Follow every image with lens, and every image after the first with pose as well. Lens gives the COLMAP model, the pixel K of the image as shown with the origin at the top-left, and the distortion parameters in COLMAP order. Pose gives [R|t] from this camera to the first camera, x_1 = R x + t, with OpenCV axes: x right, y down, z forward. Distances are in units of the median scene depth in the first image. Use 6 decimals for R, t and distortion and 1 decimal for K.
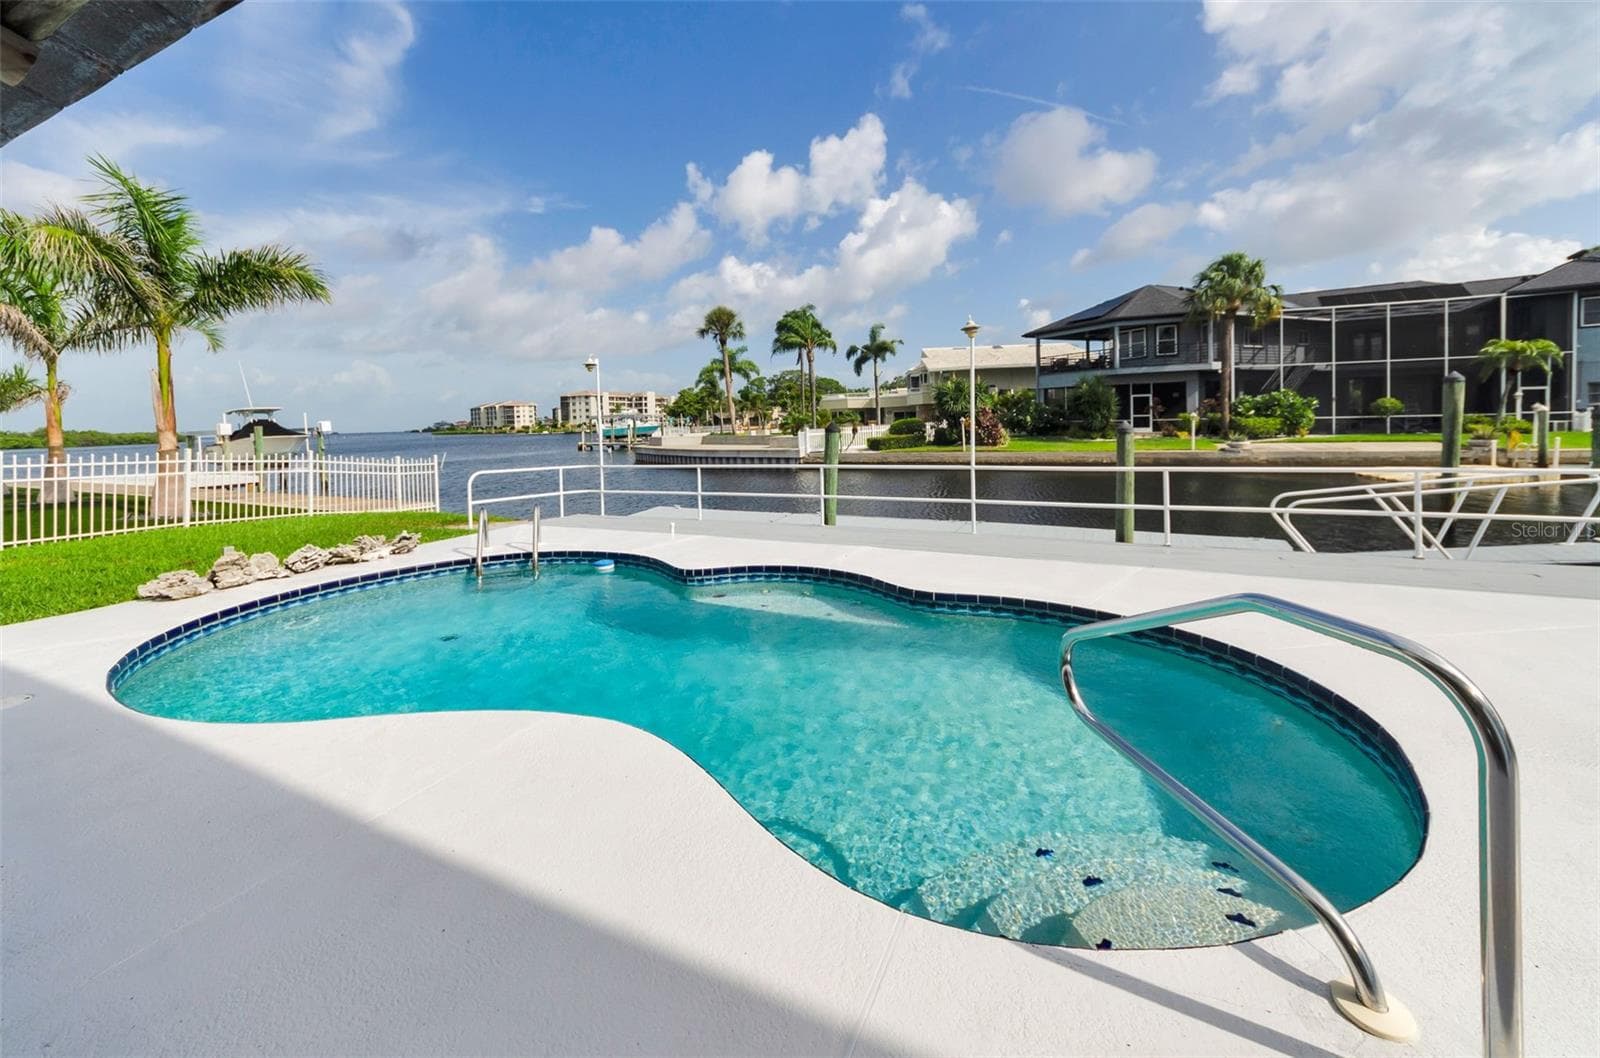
lens RADIAL K [[629.7, 0, 793.7], [0, 629.7, 439.5], [0, 0, 1]] dist [0.005251, -0.002125]
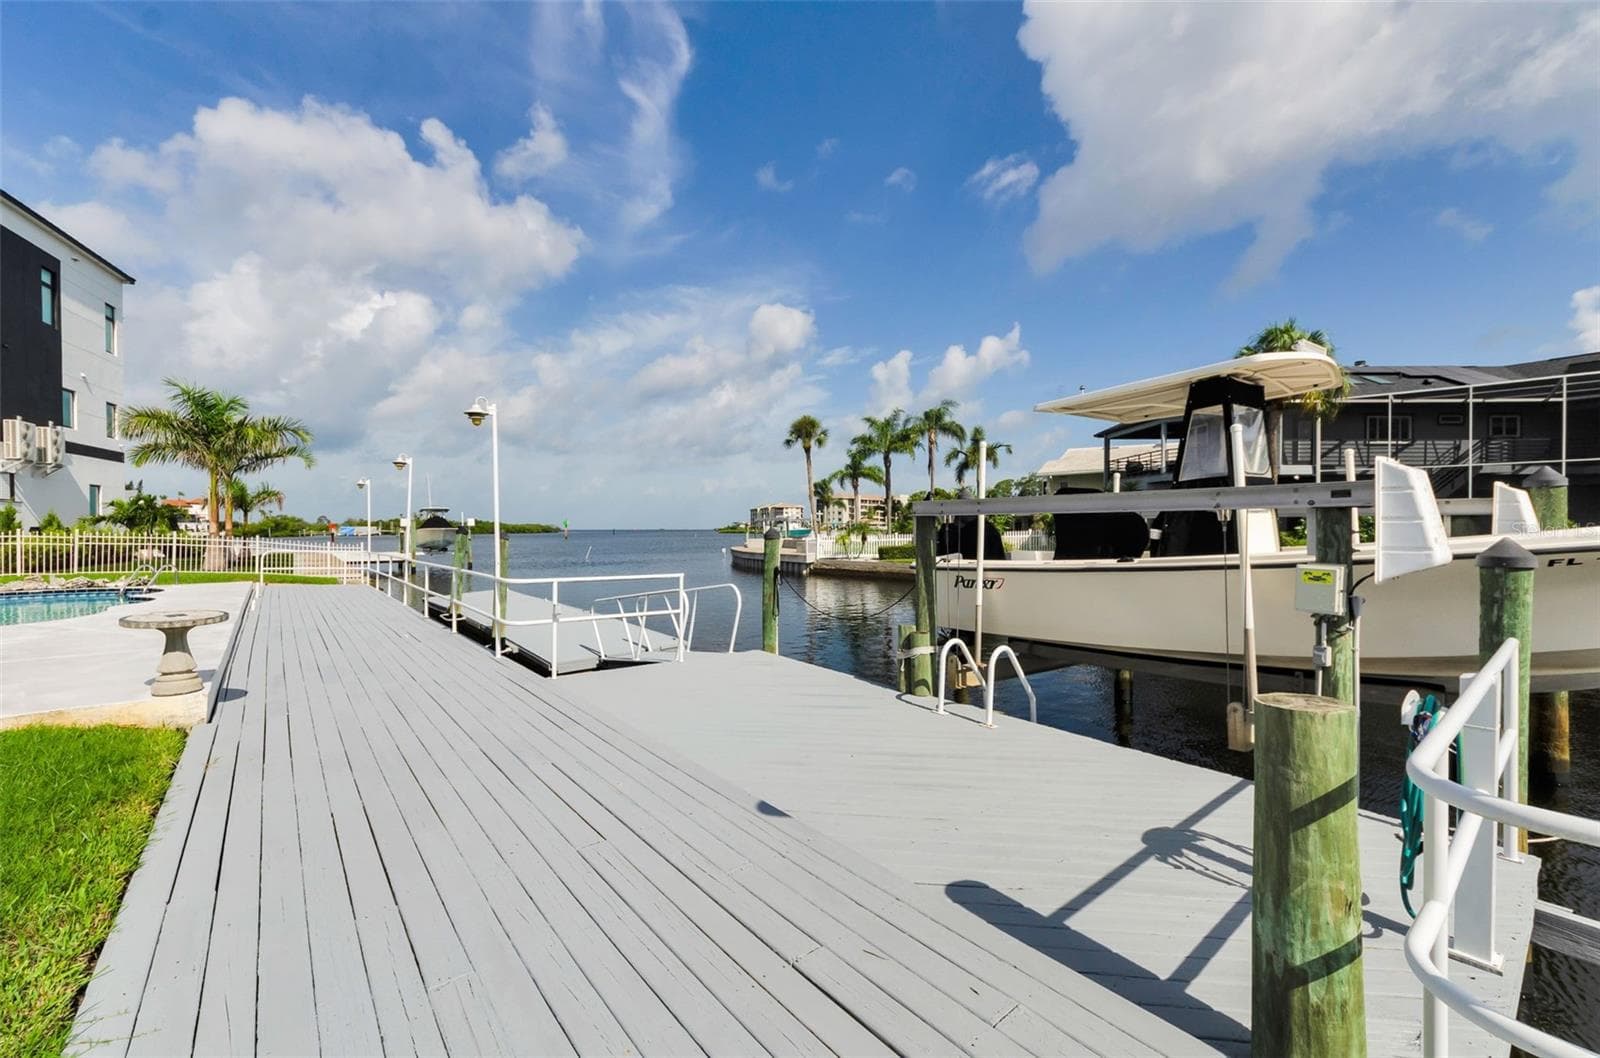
lens RADIAL K [[660.4, 0, 796.4], [0, 660.4, 530.6], [0, 0, 1]] dist [0.003401, -0.001122]
pose [[0.905935, 0.027524, -0.422521, 0.443060], [-0.036203, 0.999266, -0.012529, -0.009366], [0.421866, 0.026647, 0.906267, -0.000035]]
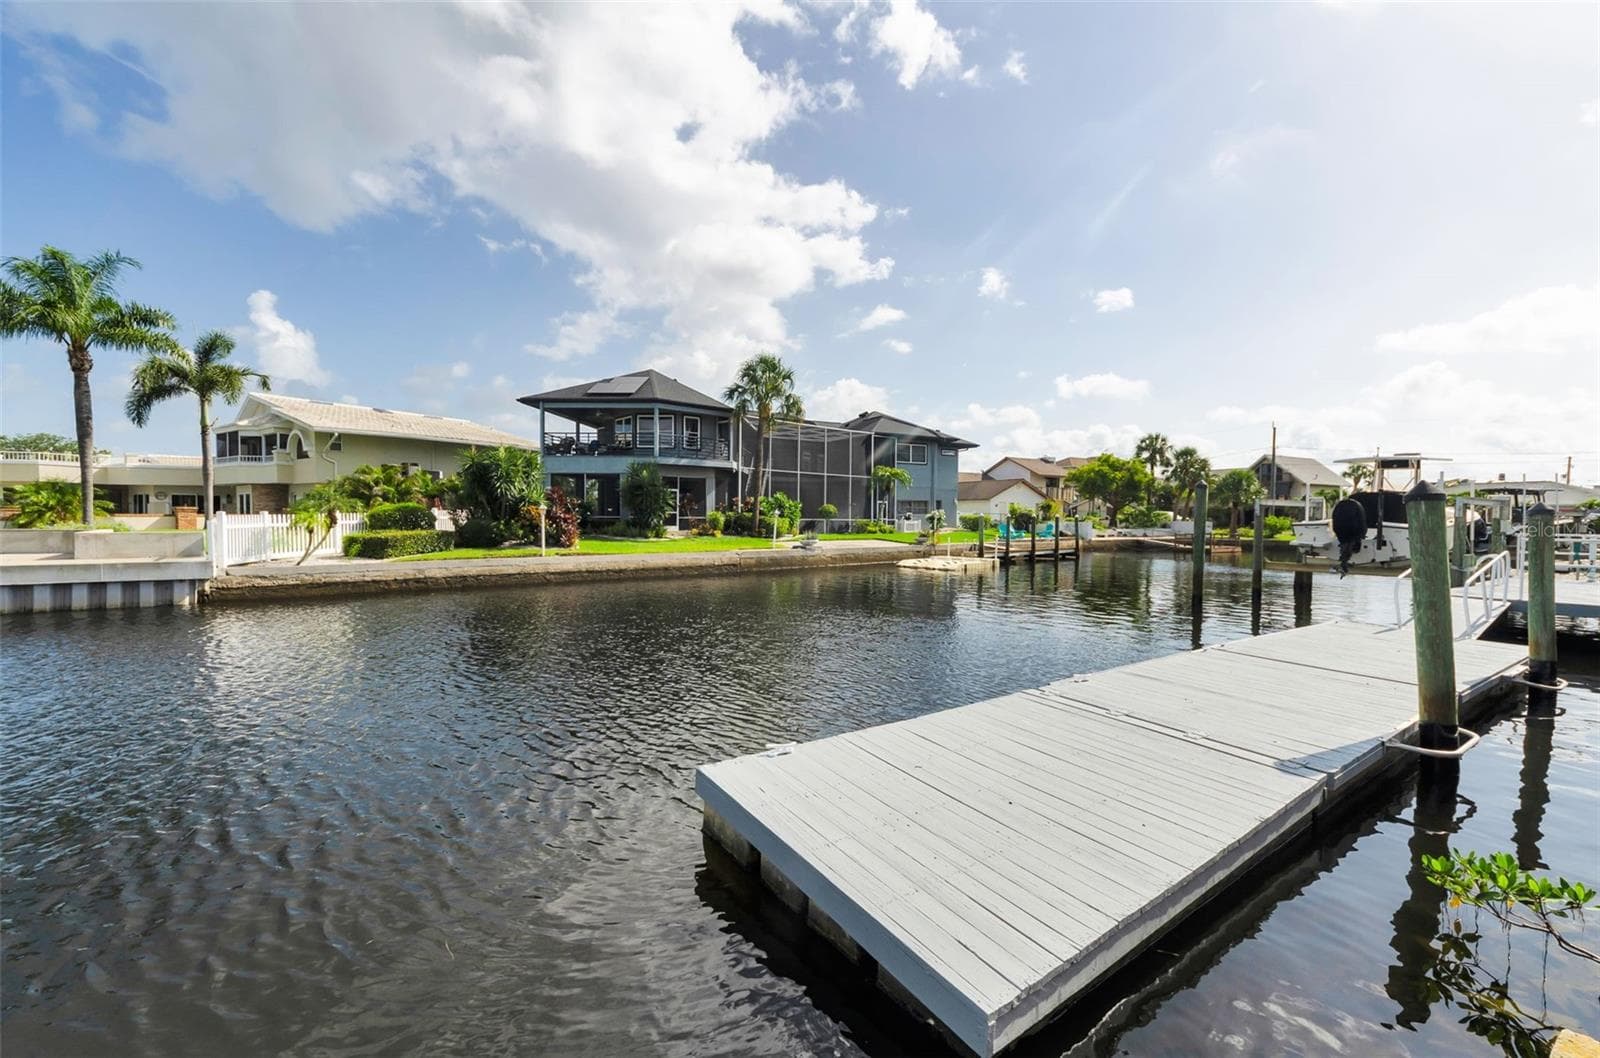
lens RADIAL K [[660.4, 0, 796.8], [0, 660.4, 542.0], [0, 0, 1]] dist [0.003401, -0.001122]
pose [[0.460117, -0.004631, 0.887846, -0.214441], [0.005884, 0.999980, 0.002167, 0.004292], [-0.887839, 0.004228, 0.460135, 0.399459]]
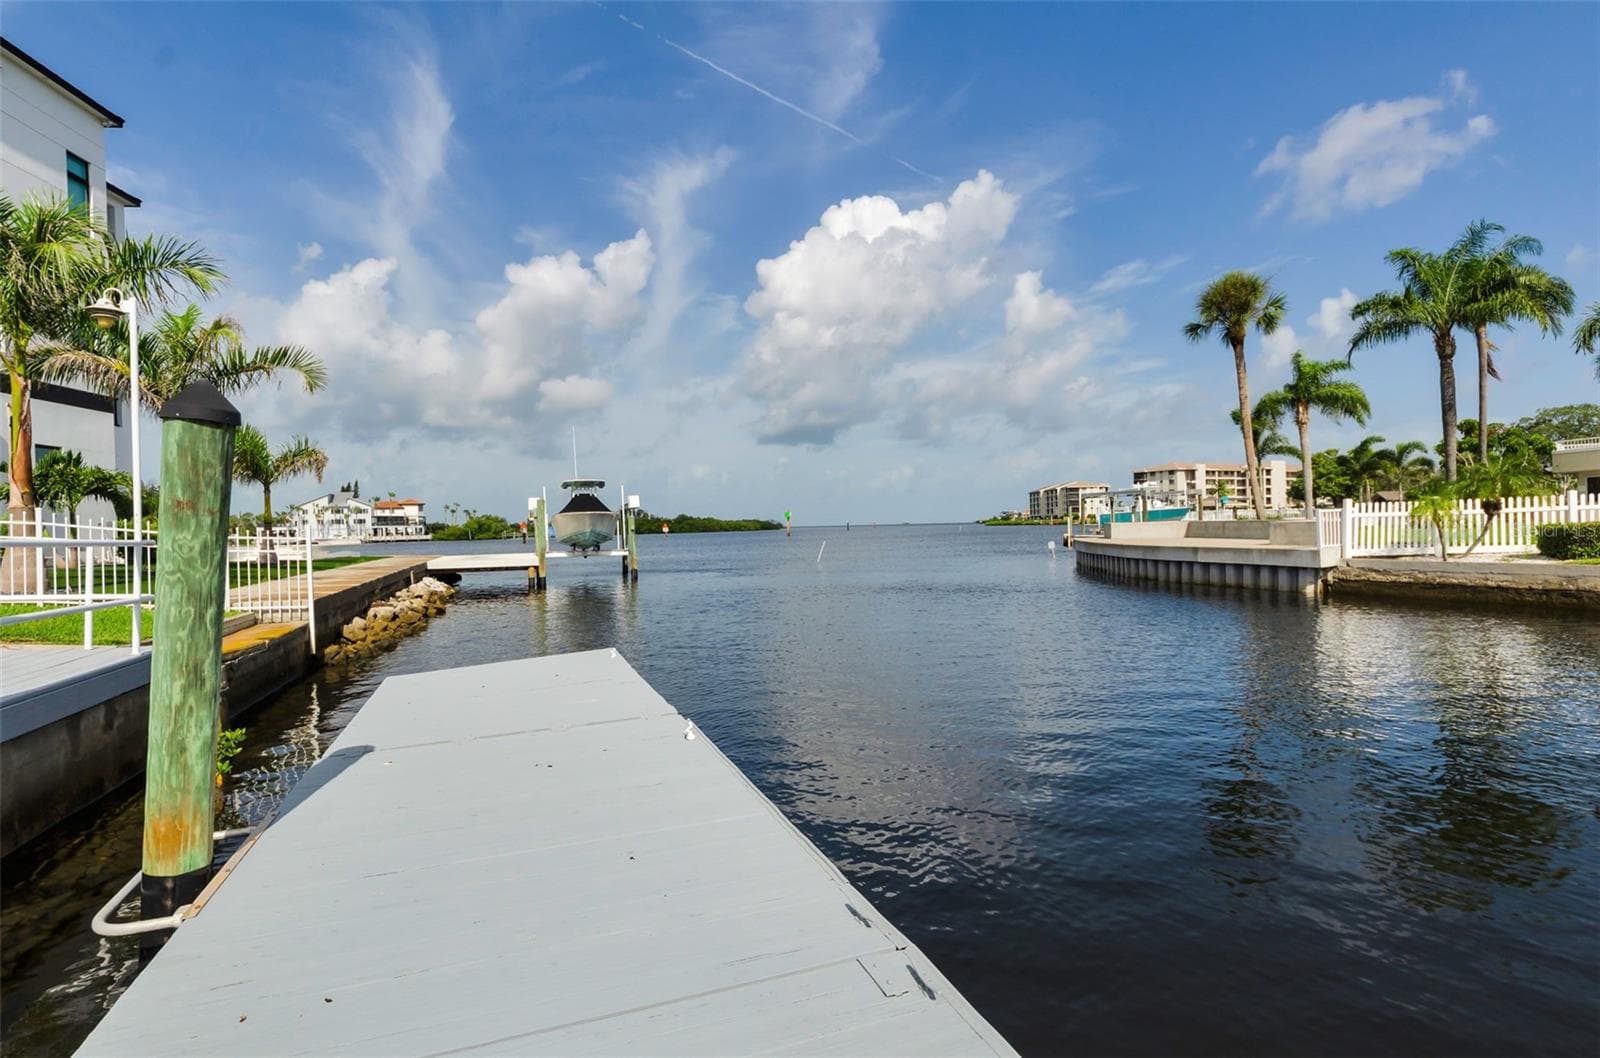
lens RADIAL K [[858.1, 0, 792.9], [0, 858.1, 538.9], [0, 0, 1]] dist [0.005660, 0.005183]
pose [[0.721877, 0.022192, -0.691666, 0.155847], [-0.018625, 0.999747, 0.012639, 0.007901], [0.691771, 0.003759, 0.722107, 0.302602]]
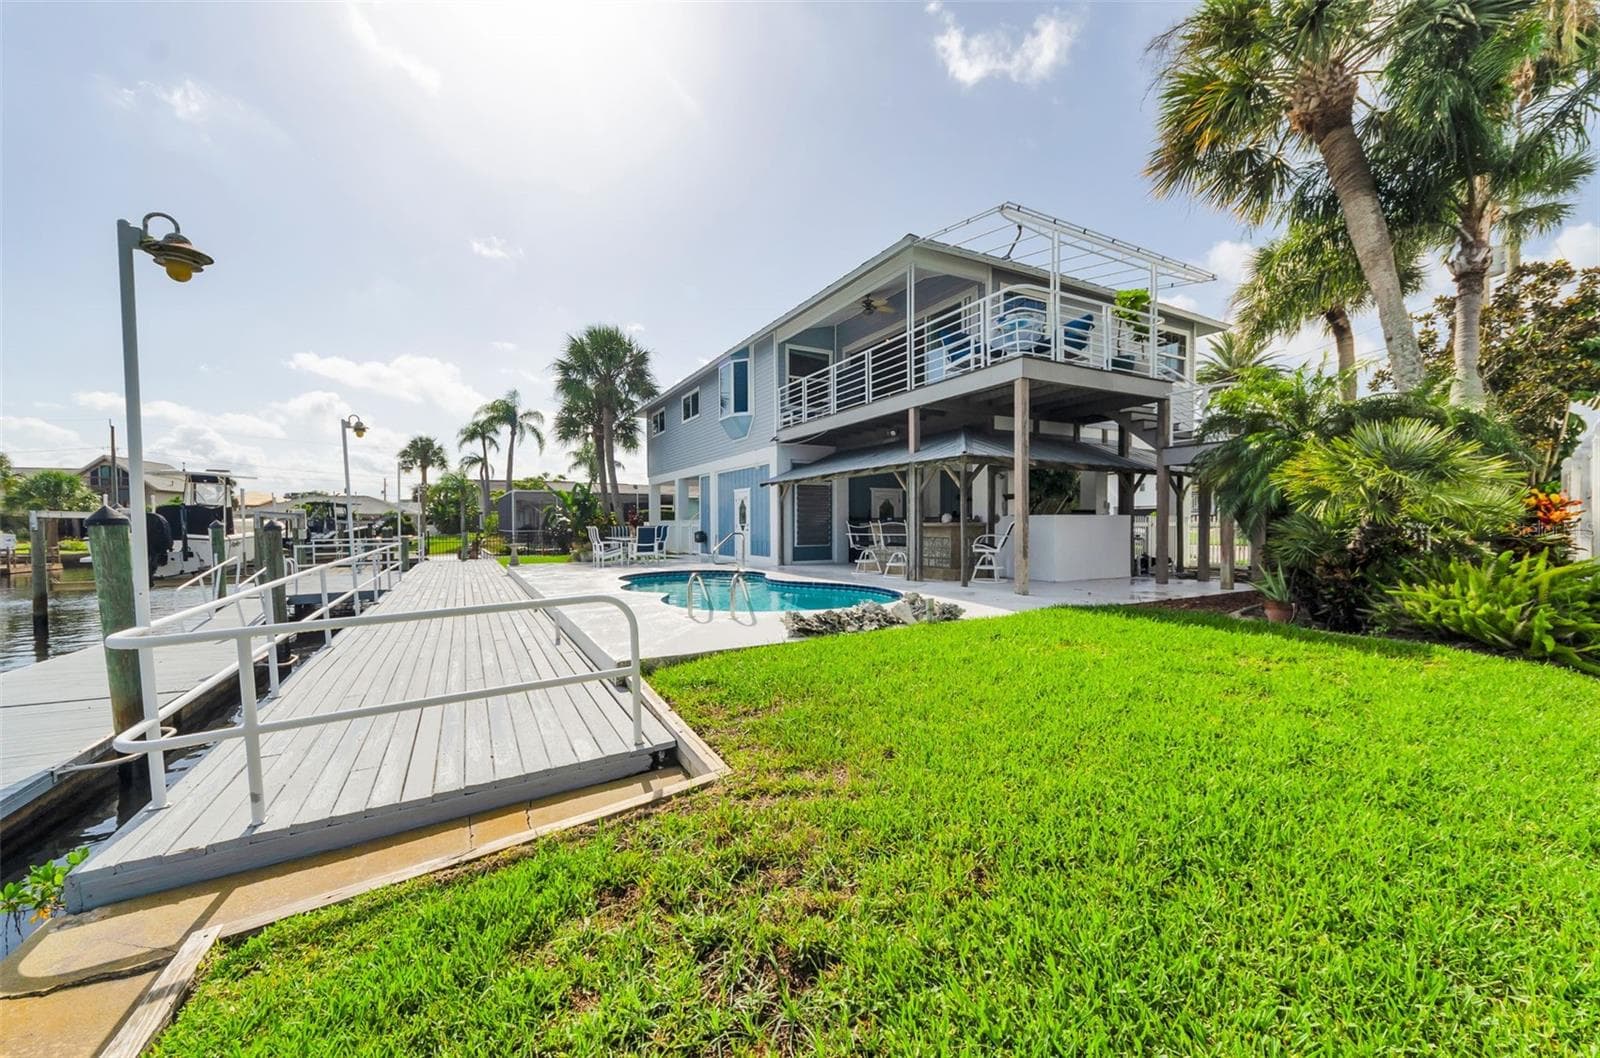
lens RADIAL K [[613.2, 0, 800.6], [0, 613.2, 538.5], [0, 0, 1]] dist [0.001671, 0.000264]
pose [[-0.822807, 0.017676, 0.568046, -0.238485], [0.046661, 0.998243, 0.036525, 0.001265], [-0.566402, 0.056559, -0.822186, 0.363705]]
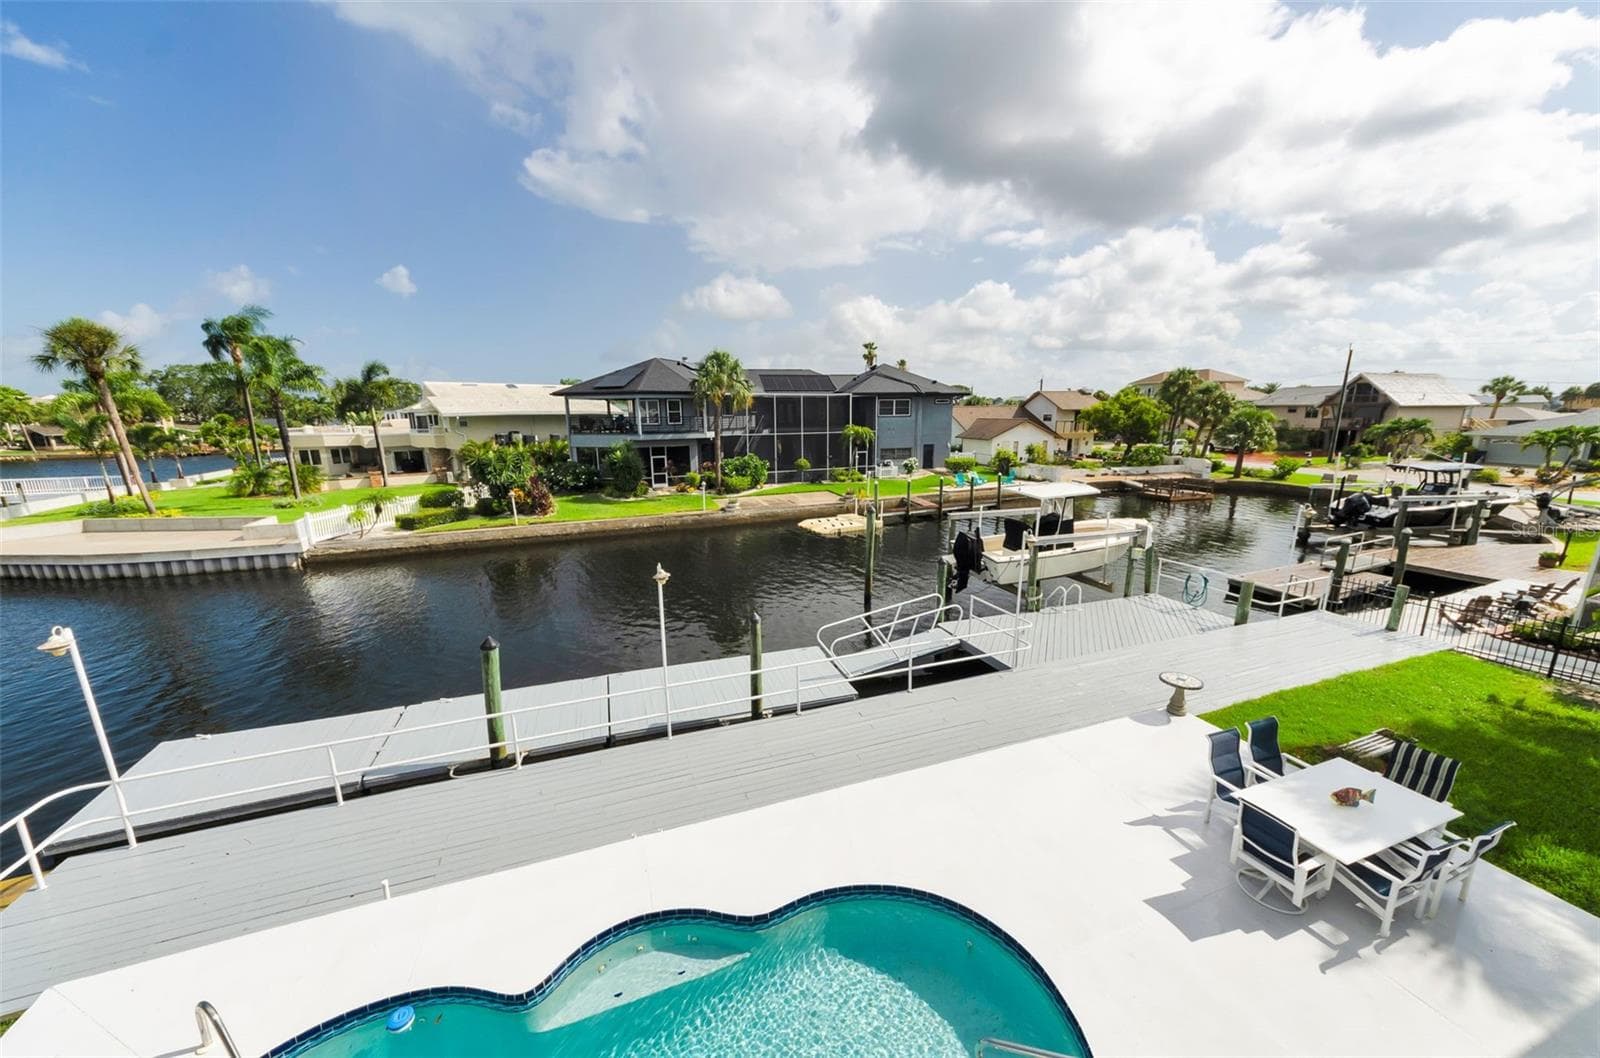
lens RADIAL K [[569.9, 0, 802.6], [0, 569.9, 541.7], [0, 0, 1]] dist [-0.002166, 0.001281]
pose [[0.686528, -0.143628, 0.712777, -0.068654], [0.014279, 0.982770, 0.184281, -0.108767], [-0.726964, -0.116336, 0.676749, 0.030463]]
